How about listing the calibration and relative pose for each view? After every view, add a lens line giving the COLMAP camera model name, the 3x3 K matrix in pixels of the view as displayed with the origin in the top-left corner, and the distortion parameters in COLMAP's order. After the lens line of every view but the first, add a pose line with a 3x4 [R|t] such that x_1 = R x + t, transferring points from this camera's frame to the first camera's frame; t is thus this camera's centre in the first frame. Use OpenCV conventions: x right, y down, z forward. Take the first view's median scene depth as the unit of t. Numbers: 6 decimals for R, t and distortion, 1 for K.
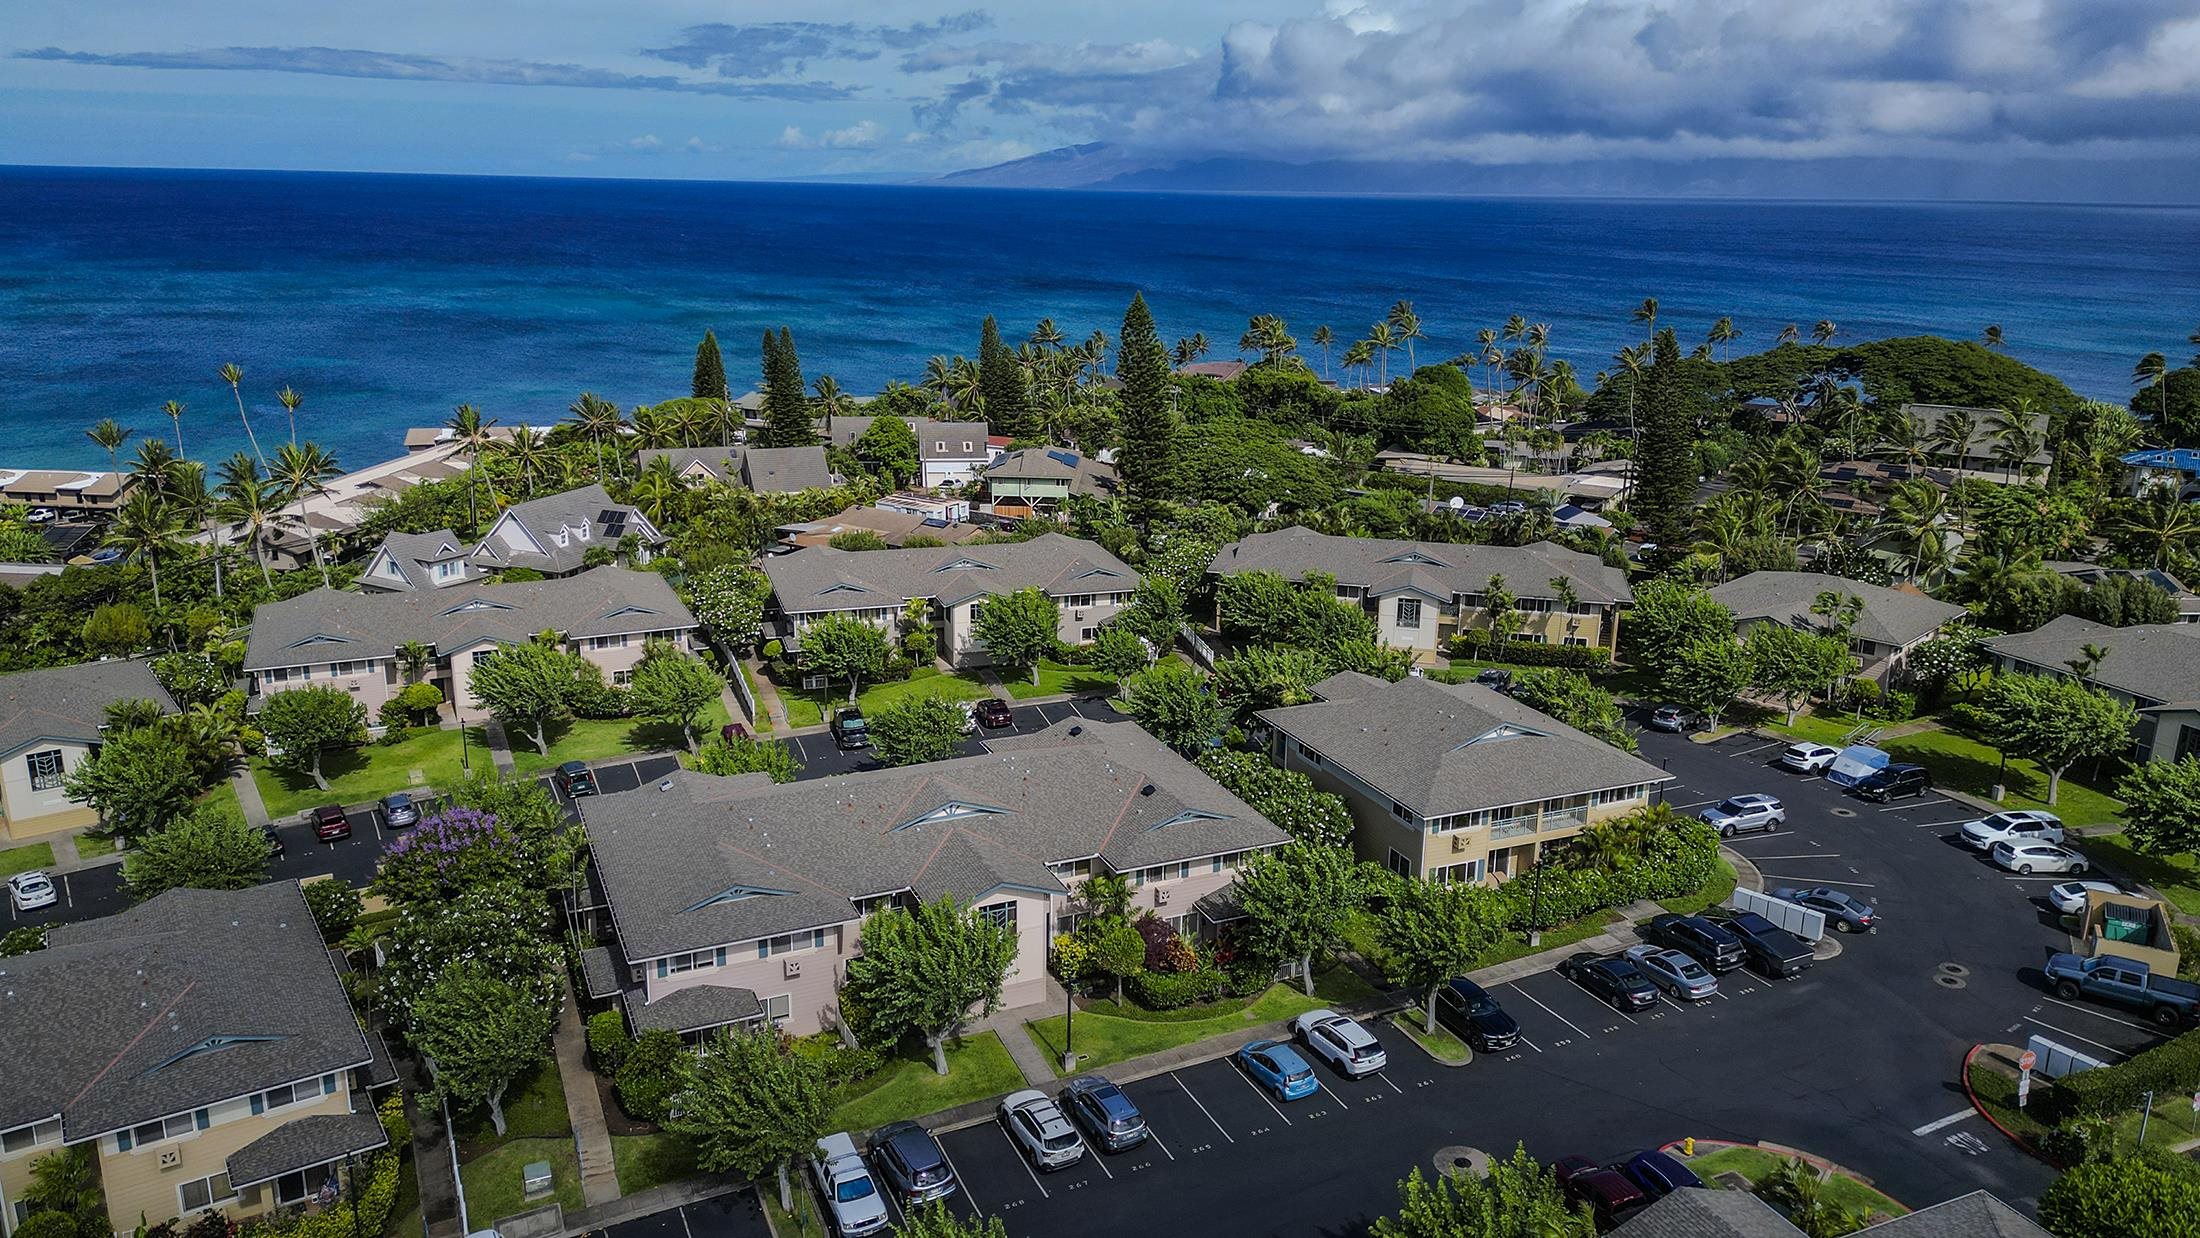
lens RADIAL K [[1524.1, 0, 1089.0], [0, 1524.1, 608.8], [0, 0, 1]] dist [0.077514, -0.076021]
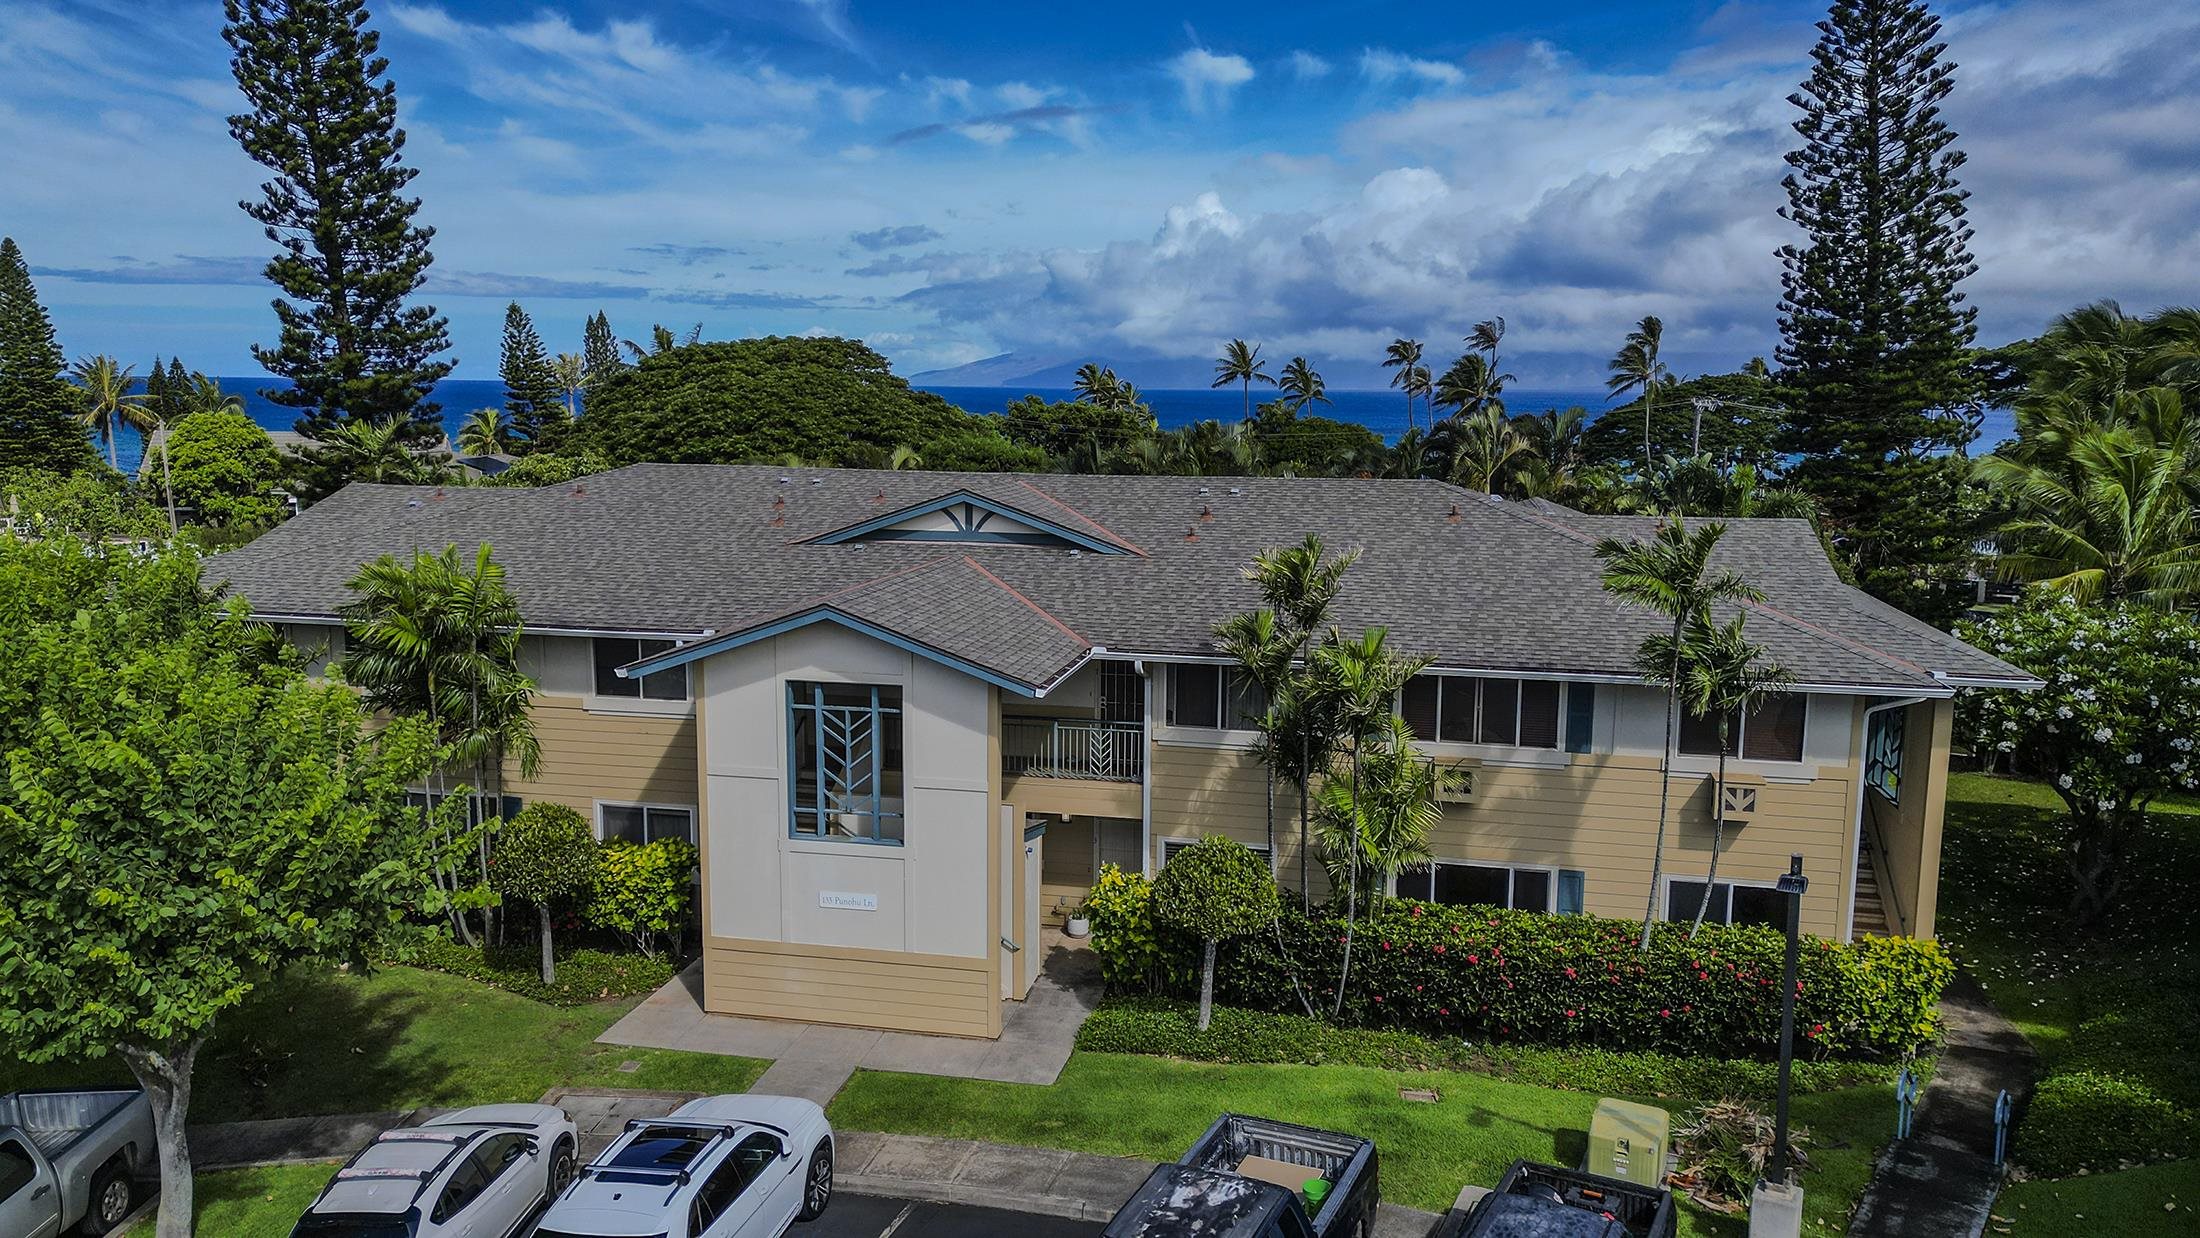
lens RADIAL K [[1524.1, 0, 1099.8], [0, 1524.1, 608.1], [0, 0, 1]] dist [0.077514, -0.076021]
pose [[0.999525, -0.010642, 0.028926, 0.260143], [0.014197, 0.991976, -0.125629, 0.008689], [-0.027357, 0.125980, 0.991655, 0.899677]]
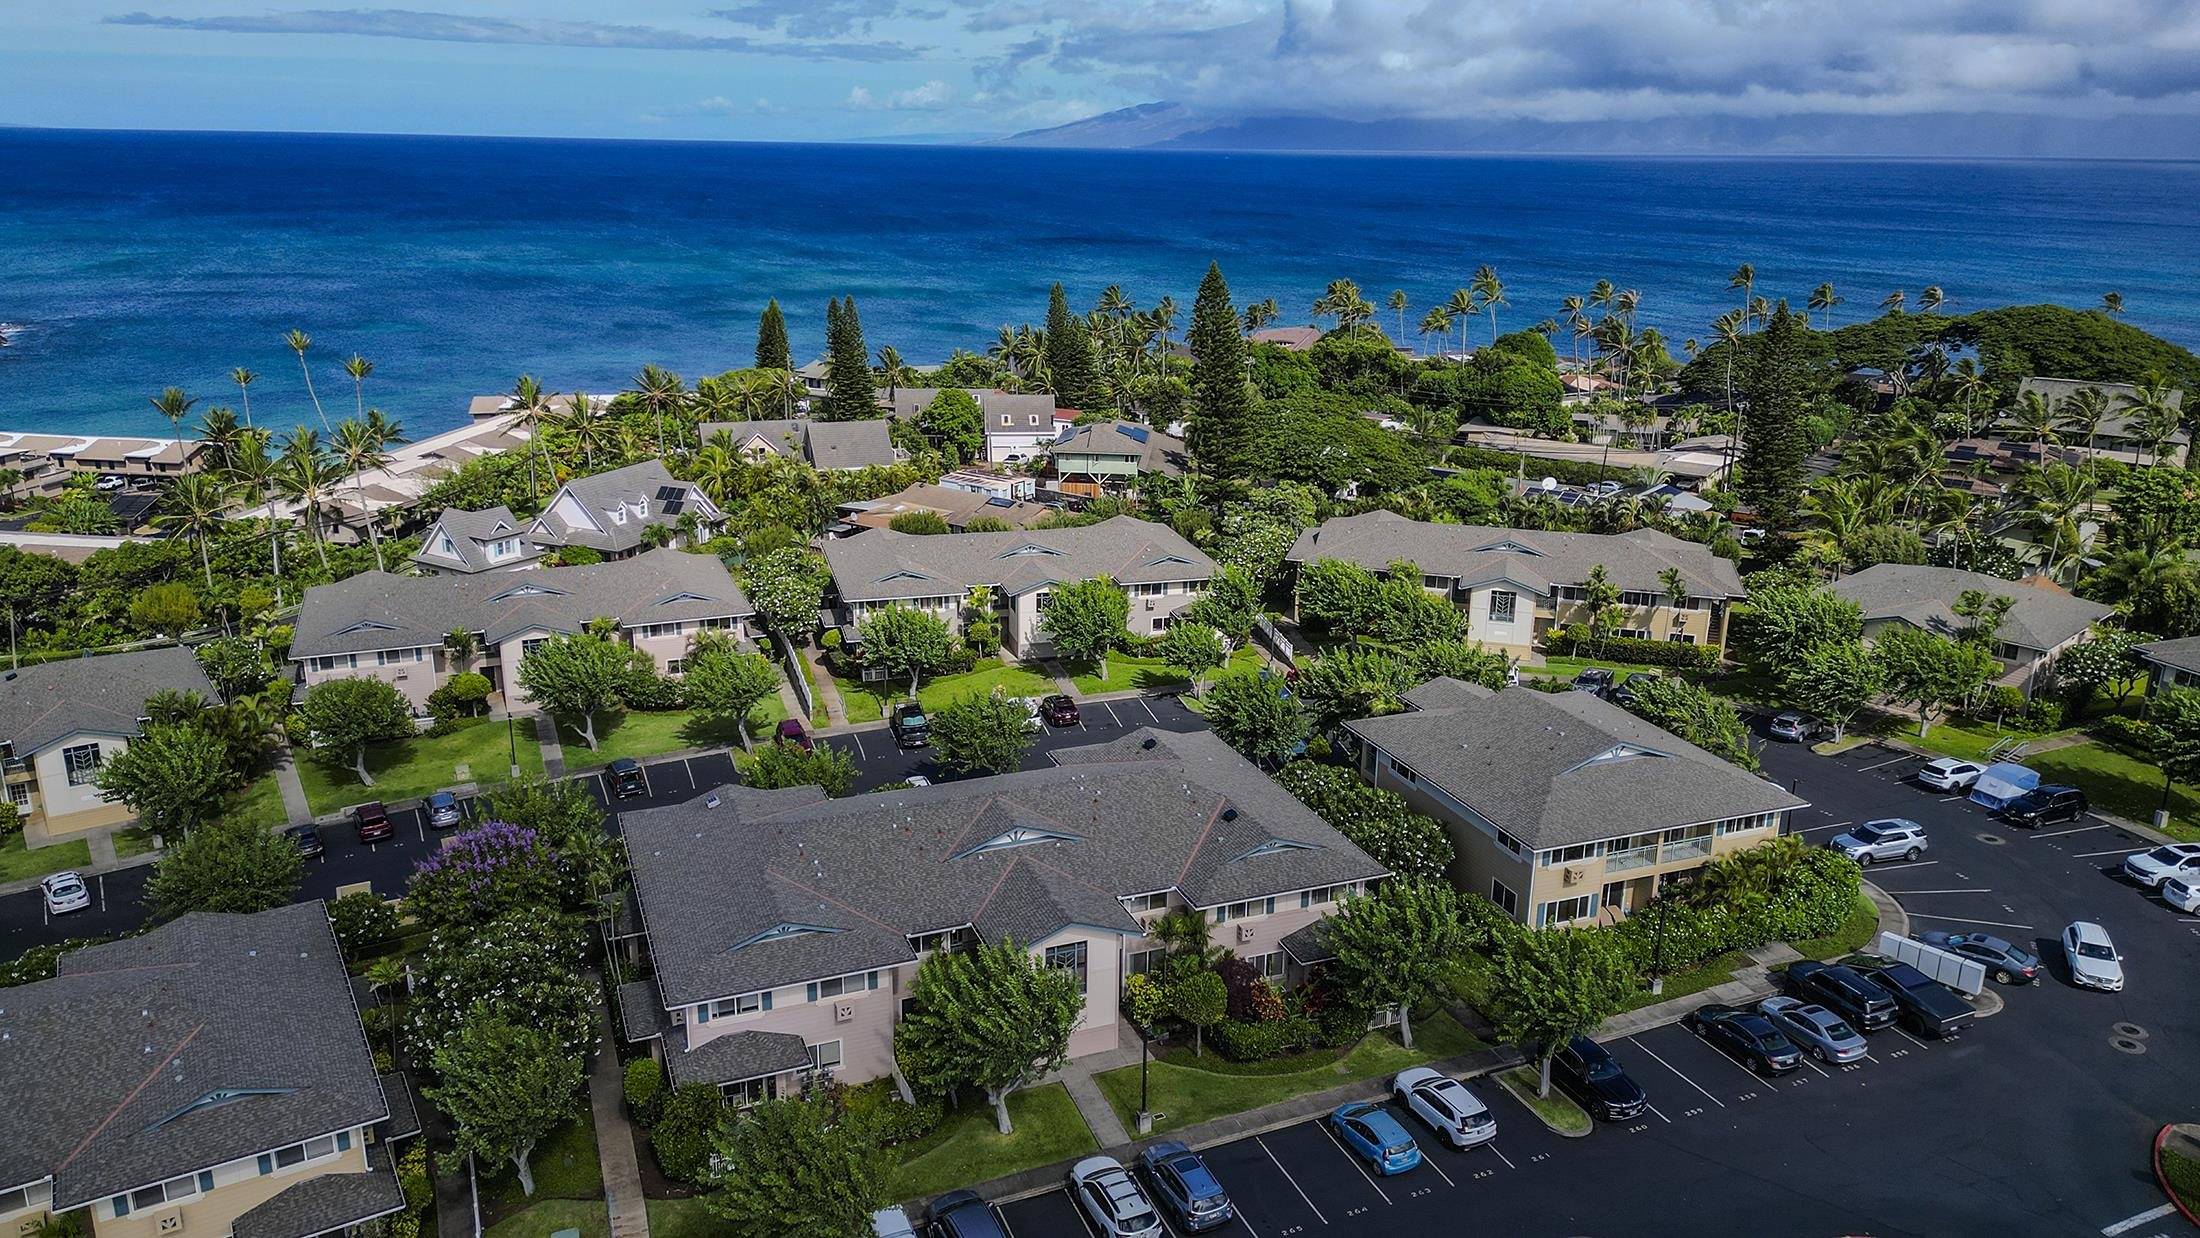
lens RADIAL K [[1524.1, 0, 1091.4], [0, 1524.1, 606.2], [0, 0, 1]] dist [0.077514, -0.076021]
pose [[0.999166, 0.008428, -0.039950, -0.006082], [-0.007530, 0.999717, 0.022561, -0.018601], [0.040129, -0.022241, 0.998947, 0.054648]]
